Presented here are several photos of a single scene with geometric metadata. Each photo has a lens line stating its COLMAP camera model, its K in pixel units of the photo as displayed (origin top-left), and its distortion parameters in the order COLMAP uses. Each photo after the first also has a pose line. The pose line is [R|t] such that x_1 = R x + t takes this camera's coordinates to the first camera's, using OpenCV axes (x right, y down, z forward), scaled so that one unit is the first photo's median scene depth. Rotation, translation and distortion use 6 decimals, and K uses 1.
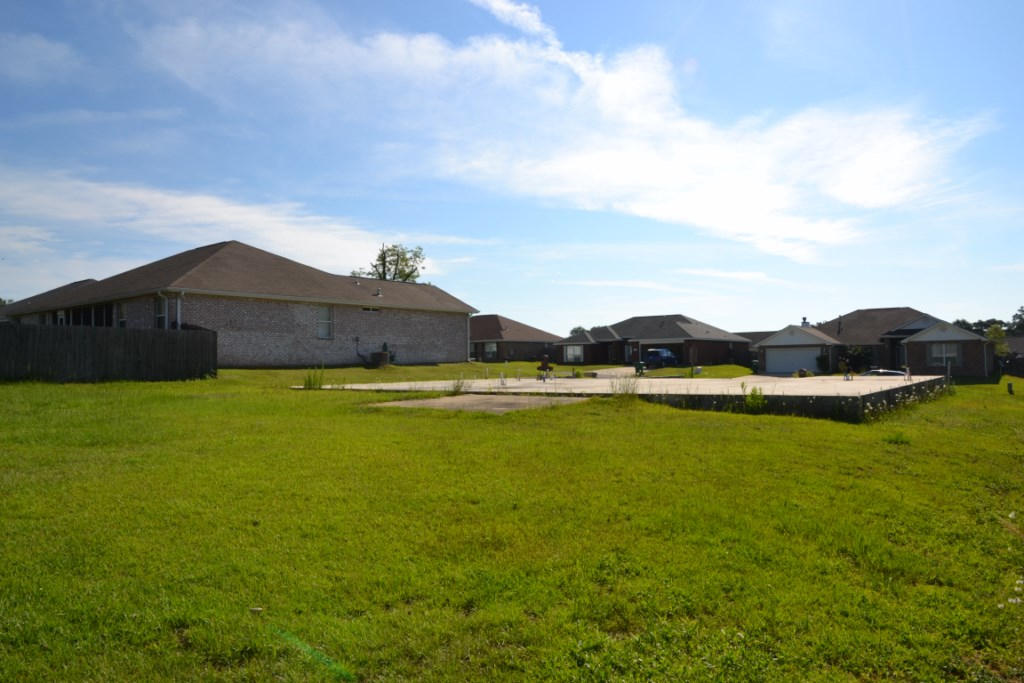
lens RADIAL K [[724.1, 0, 512.0], [0, 724.1, 341.5], [0, 0, 1]] dist [-0.130084, 0.108697]
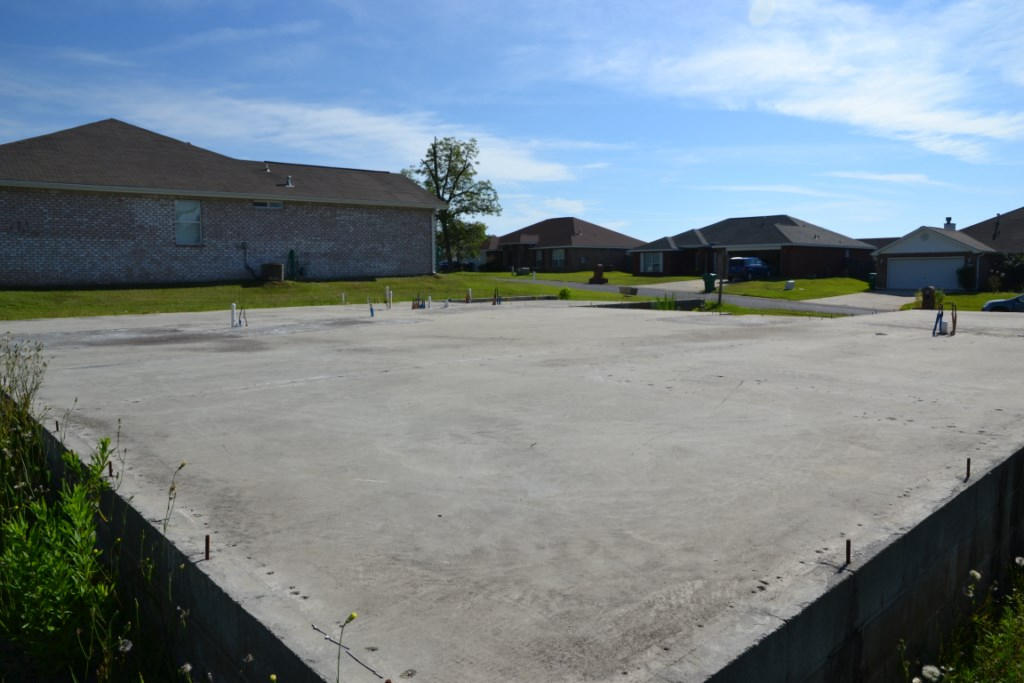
lens RADIAL K [[724.1, 0, 512.0], [0, 724.1, 341.5], [0, 0, 1]] dist [-0.130084, 0.108697]
pose [[0.983203, 0.018269, -0.181598, 0.091773], [0.004955, 0.991940, 0.126614, 0.001530], [0.182447, -0.125387, 0.975188, 0.166609]]
